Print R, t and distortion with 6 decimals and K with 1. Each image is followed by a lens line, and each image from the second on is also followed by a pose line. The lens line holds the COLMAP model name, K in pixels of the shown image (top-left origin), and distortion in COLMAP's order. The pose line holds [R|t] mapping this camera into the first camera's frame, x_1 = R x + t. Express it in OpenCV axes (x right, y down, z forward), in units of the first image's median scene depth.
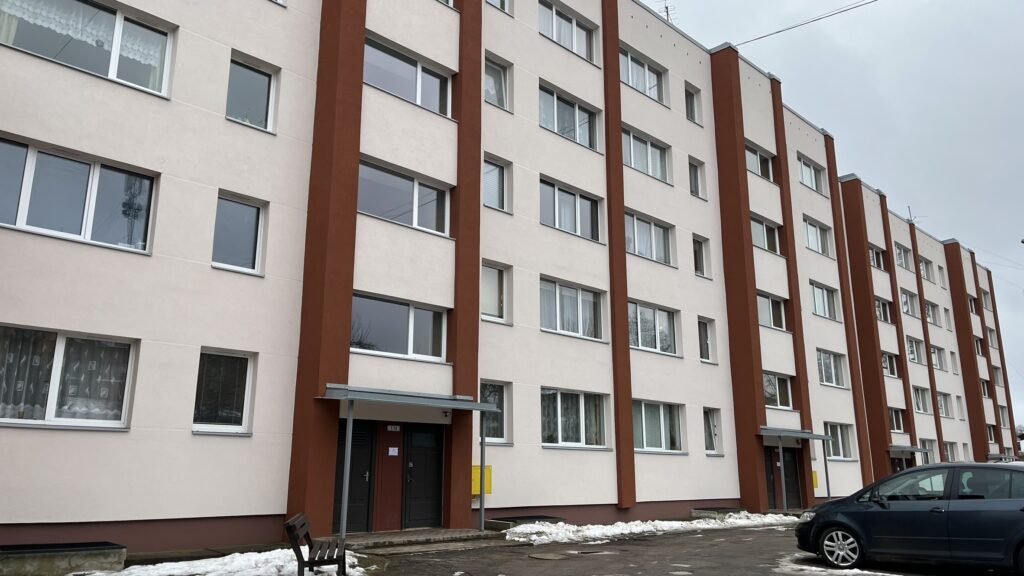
lens RADIAL K [[756.9, 0, 512.0], [0, 756.9, 284.2], [0, 0, 1]] dist [0.012598, 0.000595]
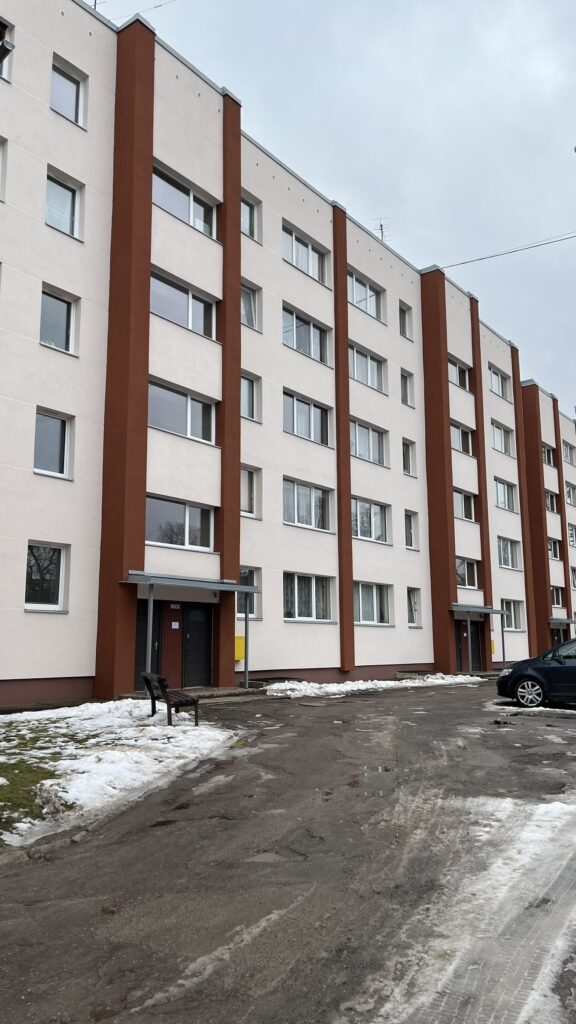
lens RADIAL K [[756.9, 0, 287.6], [0, 756.9, 517.6], [0, 0, 1]] dist [0.012598, 0.000595]
pose [[0.991290, 0.015964, 0.130729, -0.105891], [-0.026101, 0.996751, 0.076201, -0.036509], [-0.129088, -0.078950, 0.988485, -0.157590]]
